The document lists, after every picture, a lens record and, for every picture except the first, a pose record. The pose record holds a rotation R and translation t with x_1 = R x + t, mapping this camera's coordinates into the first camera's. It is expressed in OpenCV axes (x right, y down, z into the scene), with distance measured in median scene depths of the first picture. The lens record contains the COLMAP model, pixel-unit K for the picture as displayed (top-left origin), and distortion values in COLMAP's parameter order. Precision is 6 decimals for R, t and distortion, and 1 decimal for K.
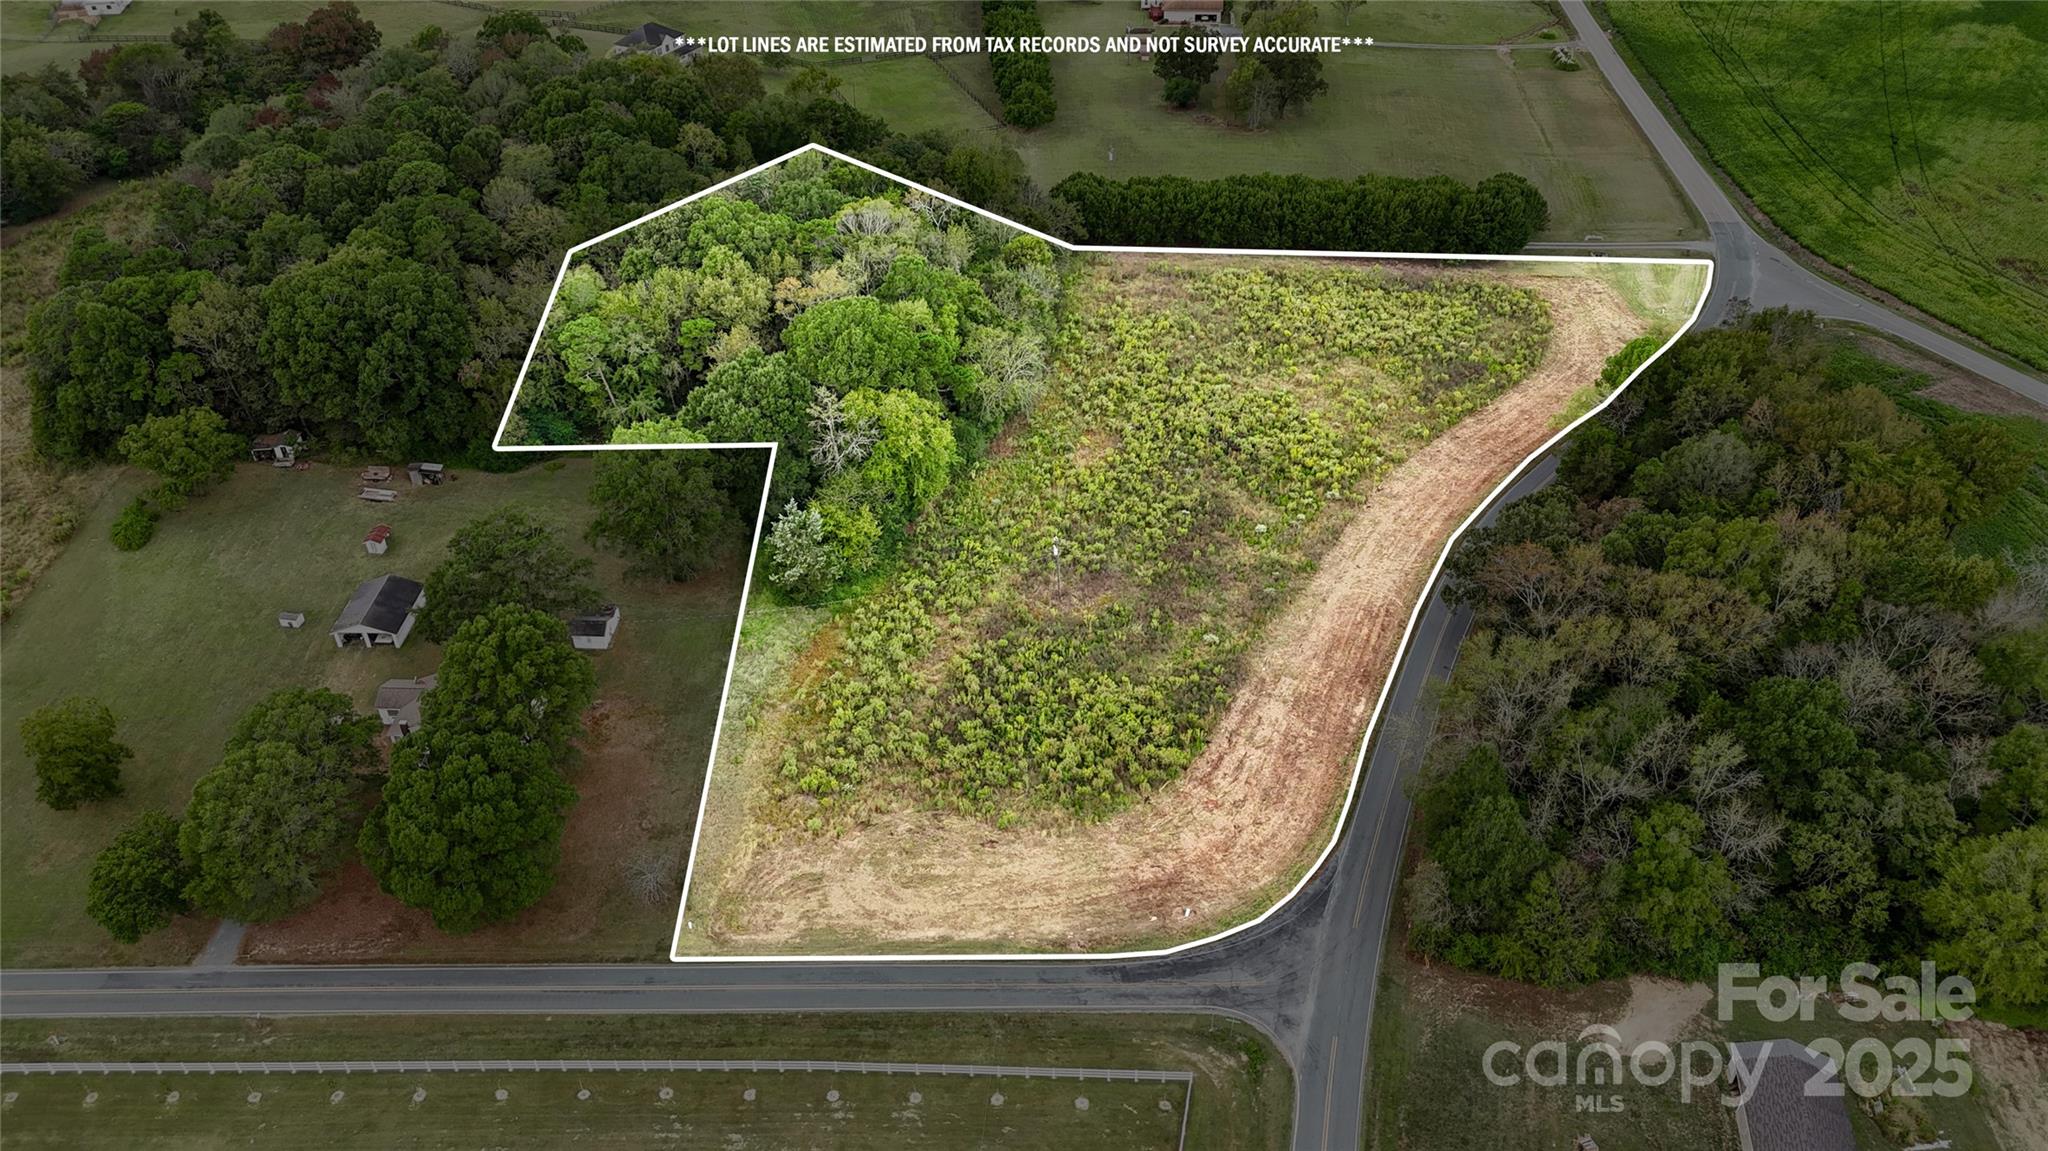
lens RADIAL K [[1503.7, 0, 1024.2], [0, 1503.7, 569.2], [0, 0, 1]] dist [0.079898, -0.078348]
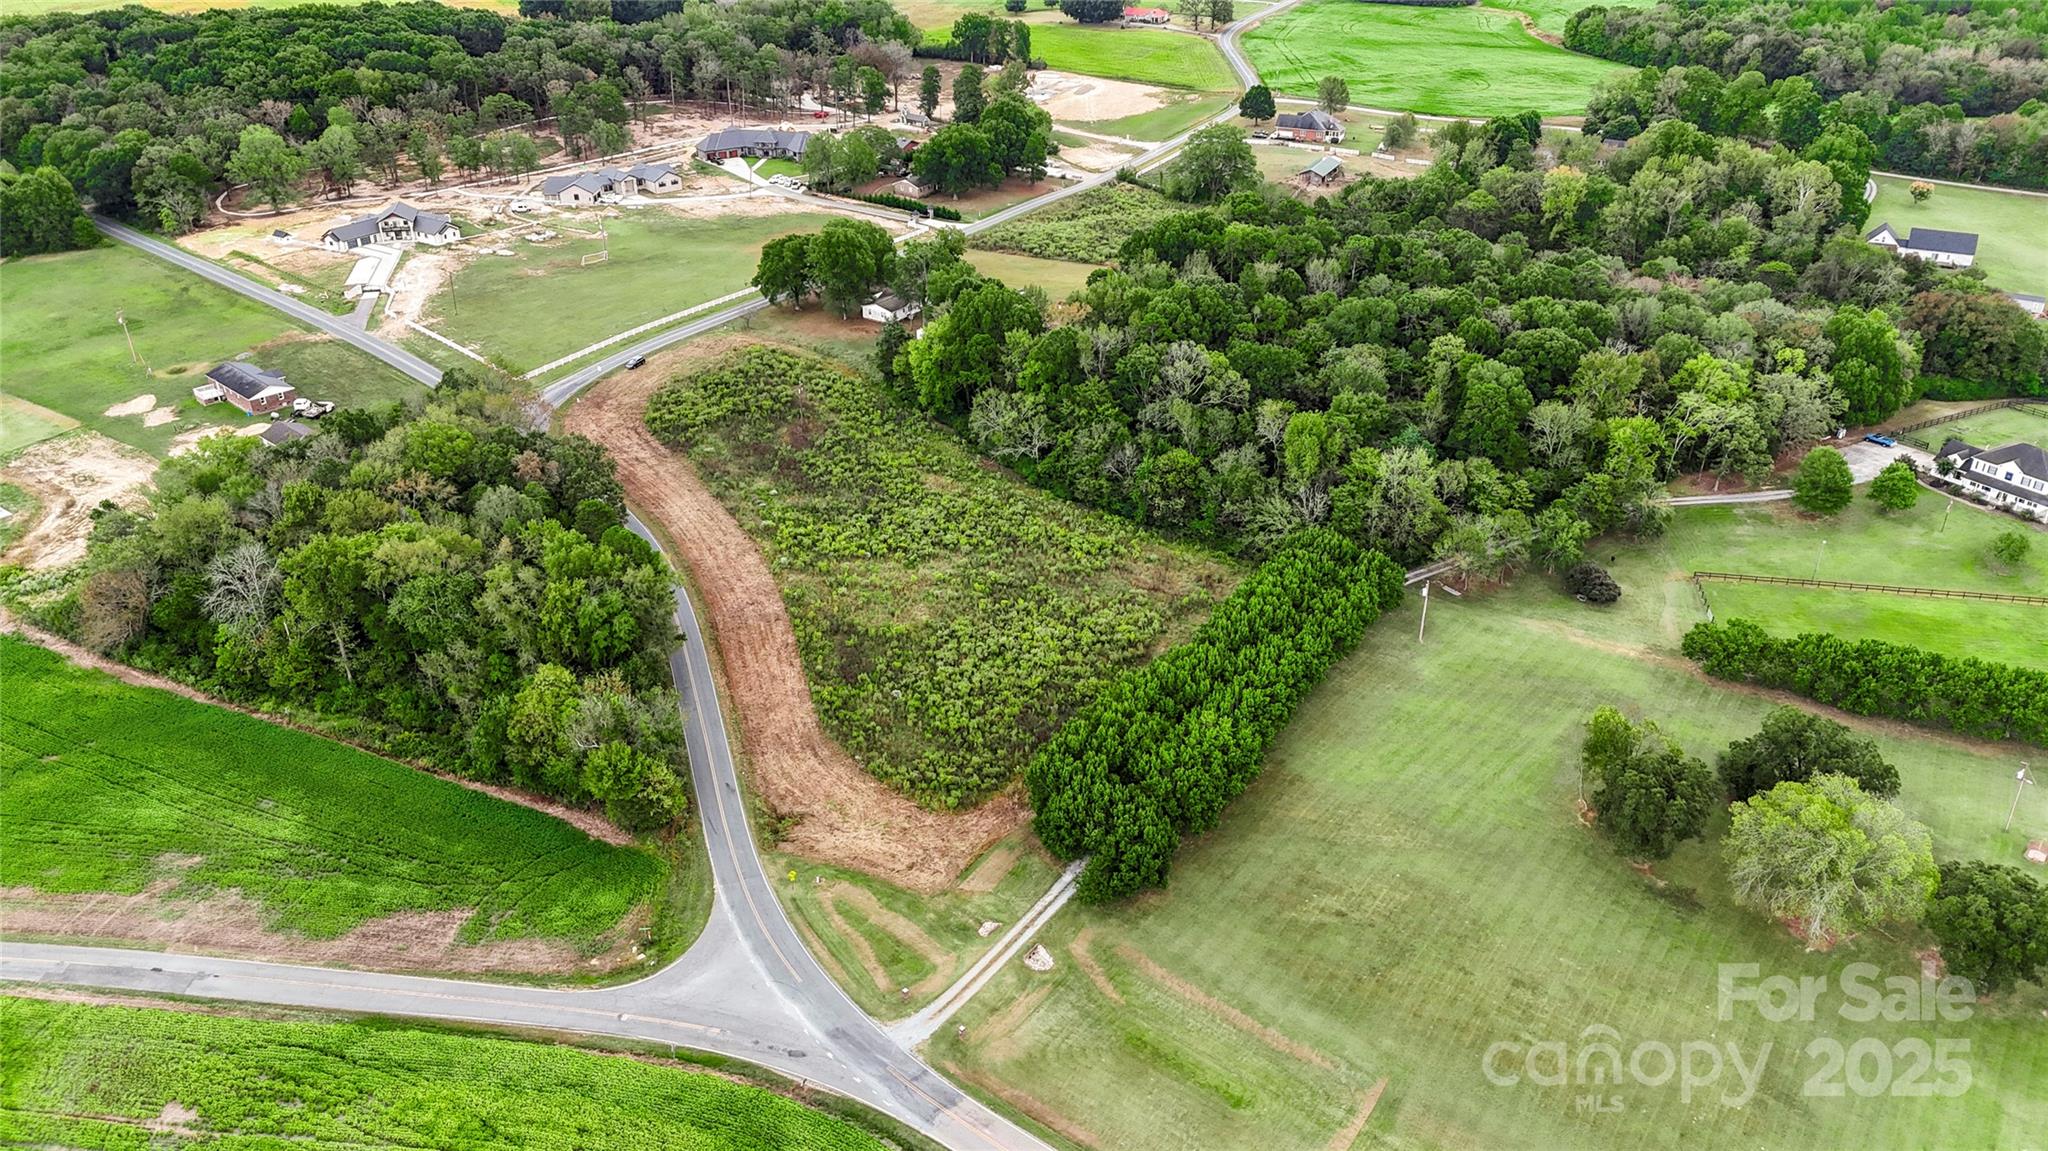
lens RADIAL K [[1513.9, 0, 1023.0], [0, 1513.9, 566.1], [0, 0, 1]] dist [0.069605, -0.062455]
pose [[-0.516263, 0.410240, -0.751782, 1.312992], [-0.508097, 0.559923, 0.654465, -1.197913], [0.689427, 0.719854, -0.080626, 1.560723]]
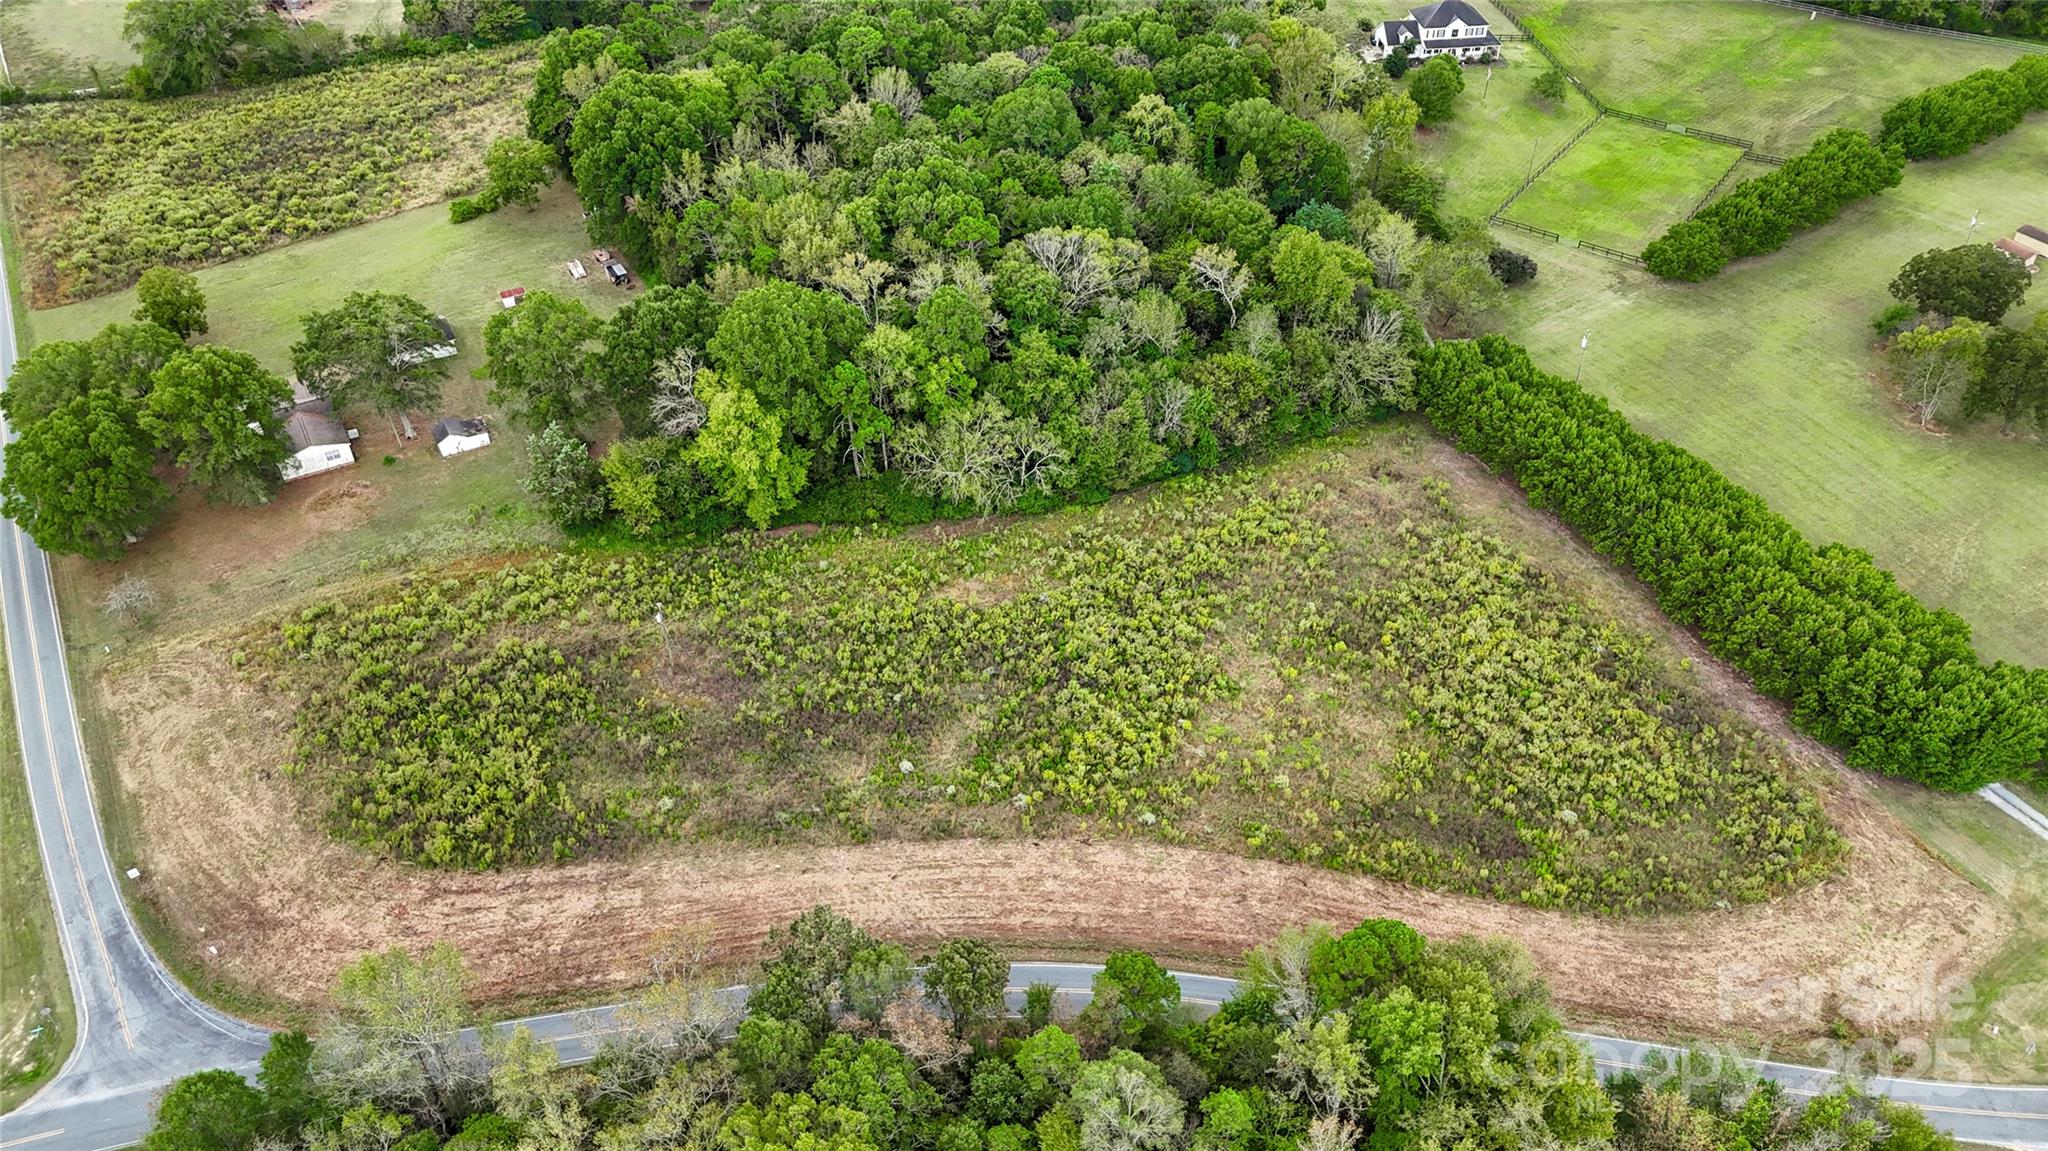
lens RADIAL K [[1503.7, 0, 1024.2], [0, 1503.7, 569.2], [0, 0, 1]] dist [0.079898, -0.078348]
pose [[0.535395, 0.543667, -0.646358, 0.762535], [-0.505076, 0.819459, 0.270898, -0.422234], [0.676942, 0.181422, 0.713327, 0.547222]]
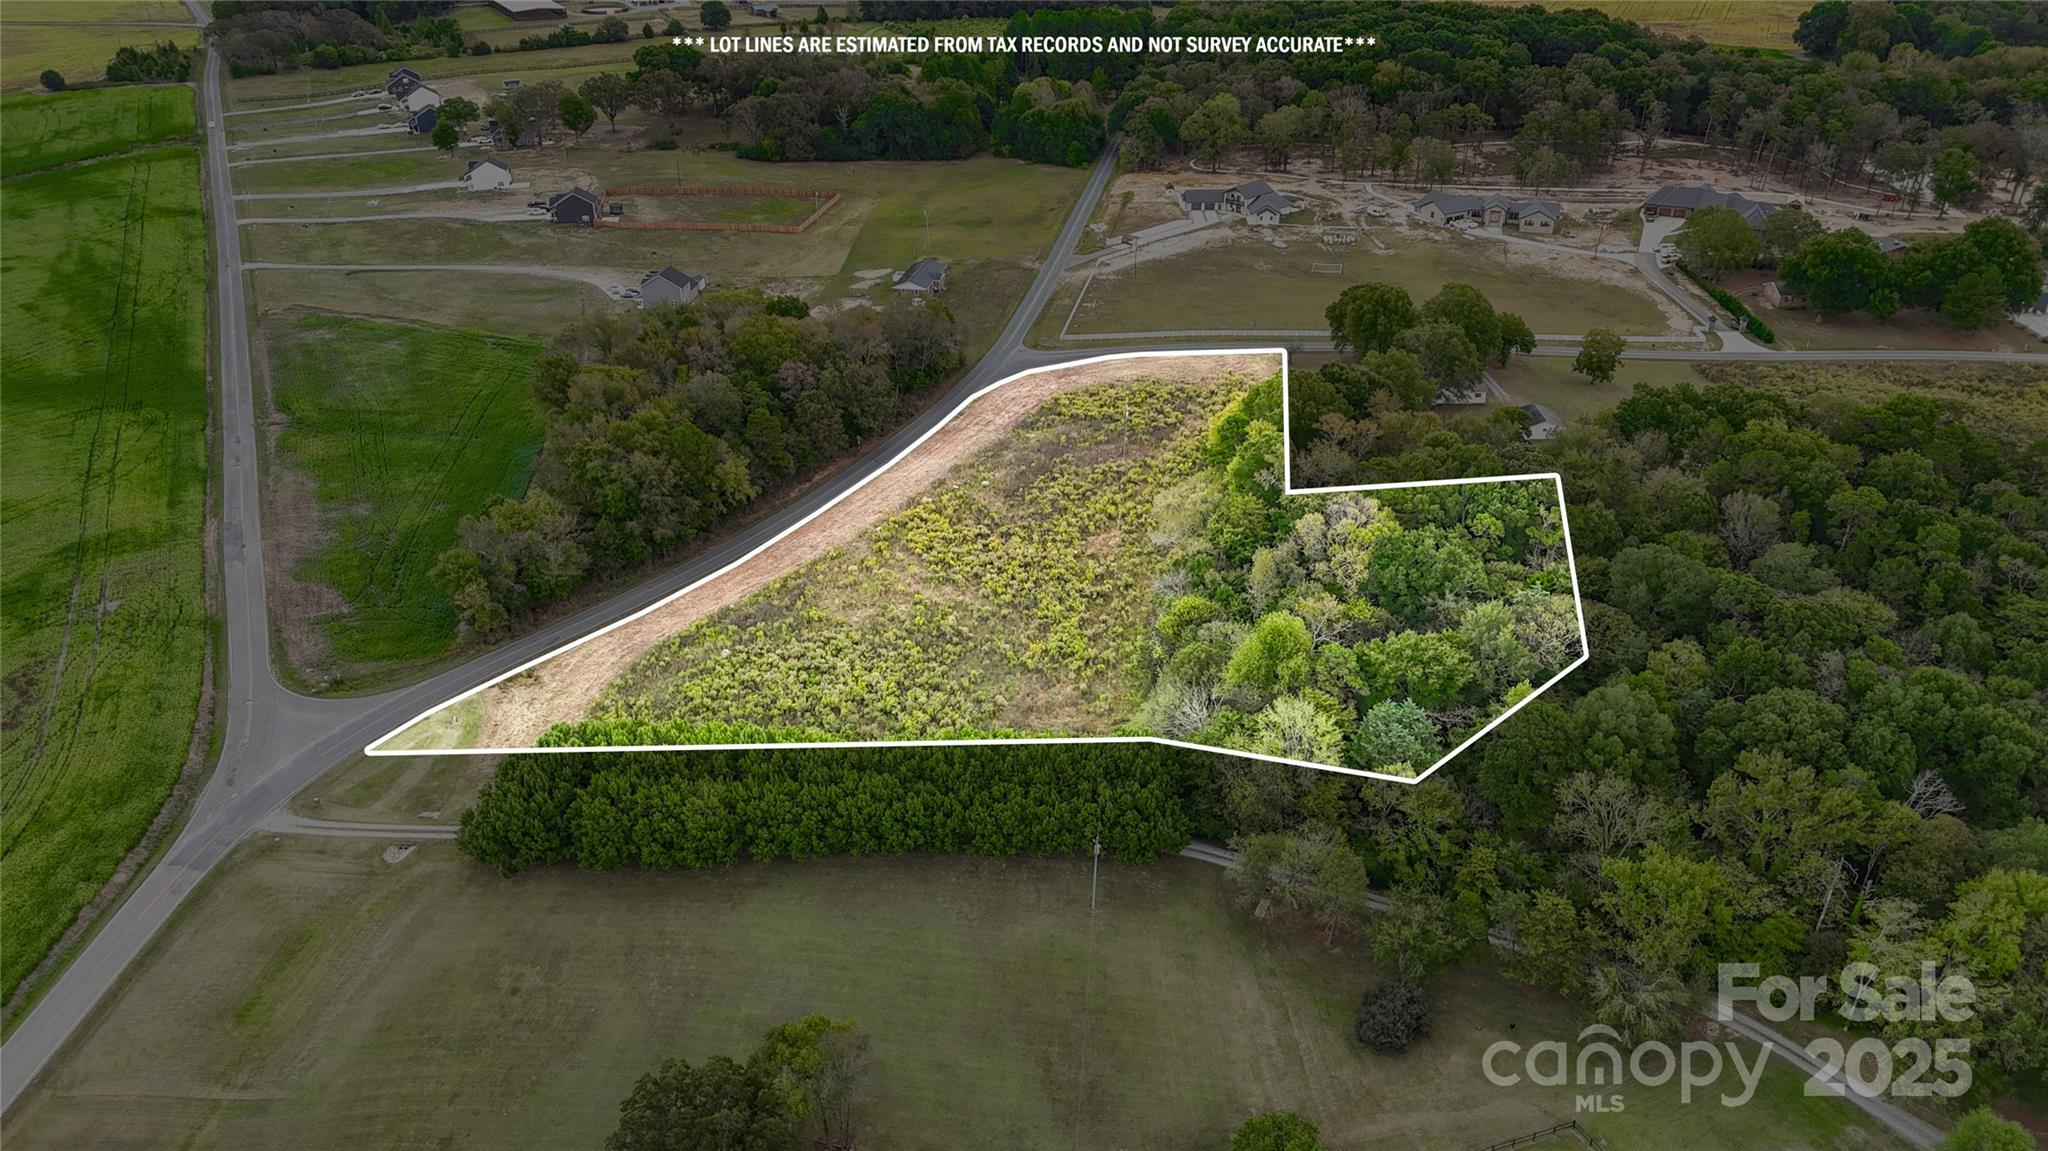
lens RADIAL K [[1503.7, 0, 1024.2], [0, 1503.7, 569.2], [0, 0, 1]] dist [0.079898, -0.078348]
pose [[-0.999797, 0.020026, 0.002405, 0.137295], [0.010724, 0.426795, 0.904285, -1.515182], [0.017082, 0.904127, -0.426923, 1.991479]]
